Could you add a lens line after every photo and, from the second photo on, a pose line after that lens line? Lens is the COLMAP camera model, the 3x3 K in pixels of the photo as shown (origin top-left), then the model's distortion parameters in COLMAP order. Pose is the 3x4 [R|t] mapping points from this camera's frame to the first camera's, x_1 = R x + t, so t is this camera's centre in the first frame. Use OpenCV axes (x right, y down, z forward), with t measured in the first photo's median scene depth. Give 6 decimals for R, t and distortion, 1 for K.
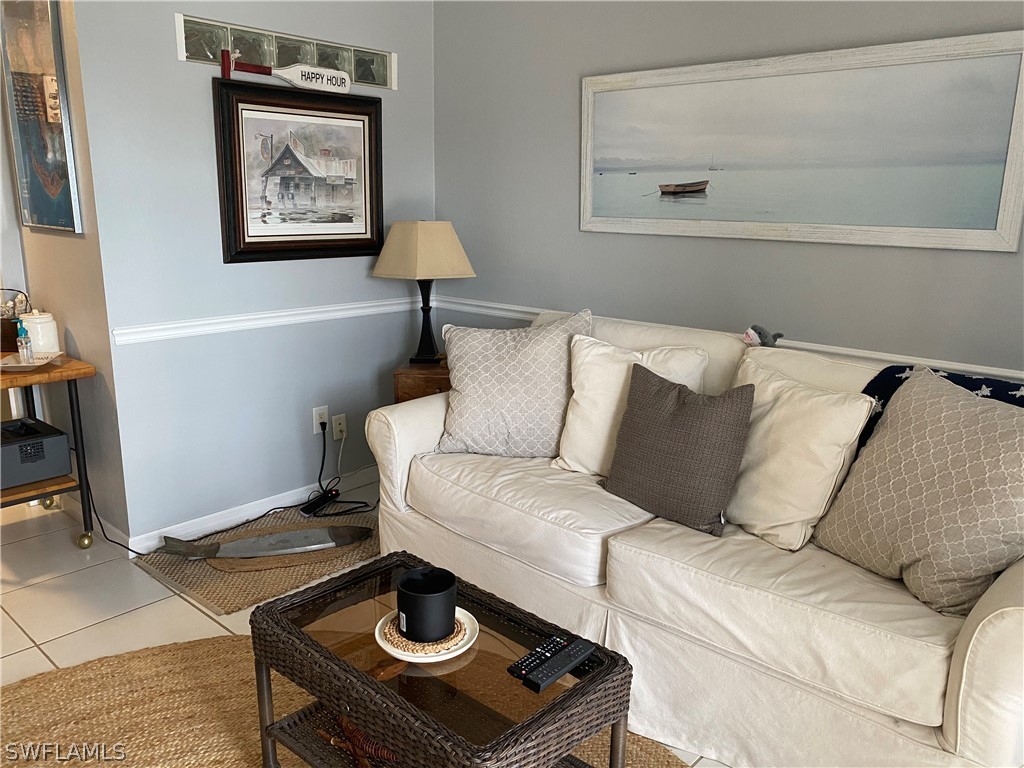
lens RADIAL K [[778.9, 0, 512.0], [0, 778.9, 384.0], [0, 0, 1]] dist [-0.005146, -0.006397]
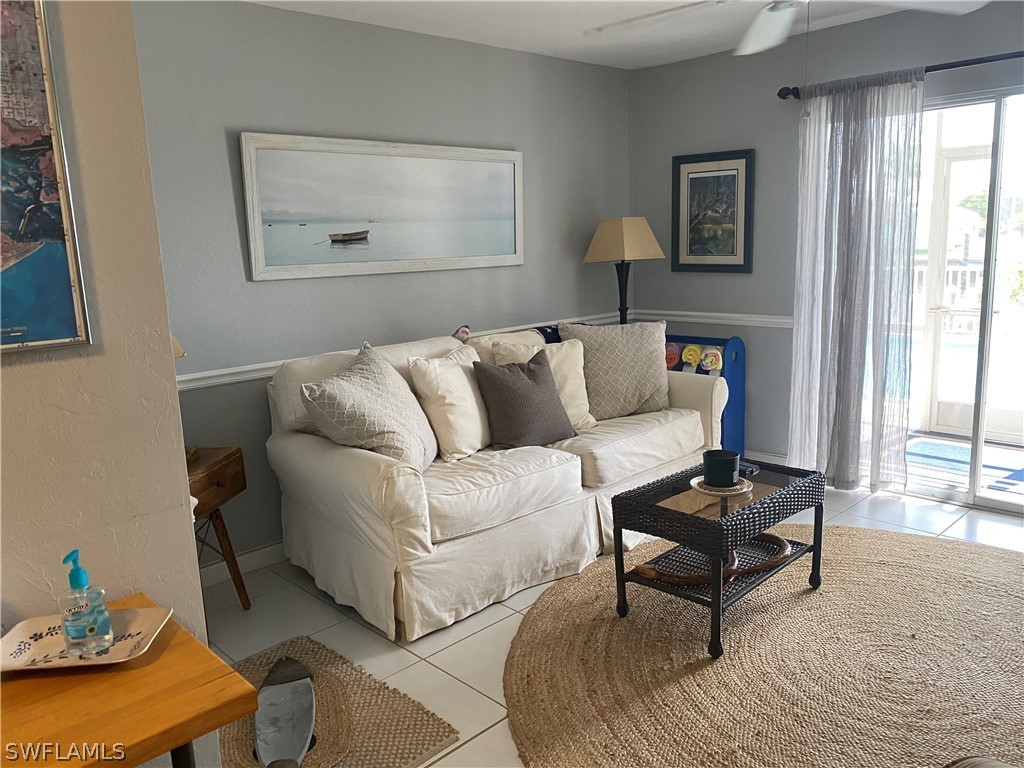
lens RADIAL K [[778.9, 0, 512.0], [0, 778.9, 384.0], [0, 0, 1]] dist [-0.005146, -0.006397]
pose [[0.052605, -0.197588, 0.978873, -1.009222], [0.260509, 0.949004, 0.177559, -0.183062], [-0.964037, 0.245665, 0.101396, 0.687532]]
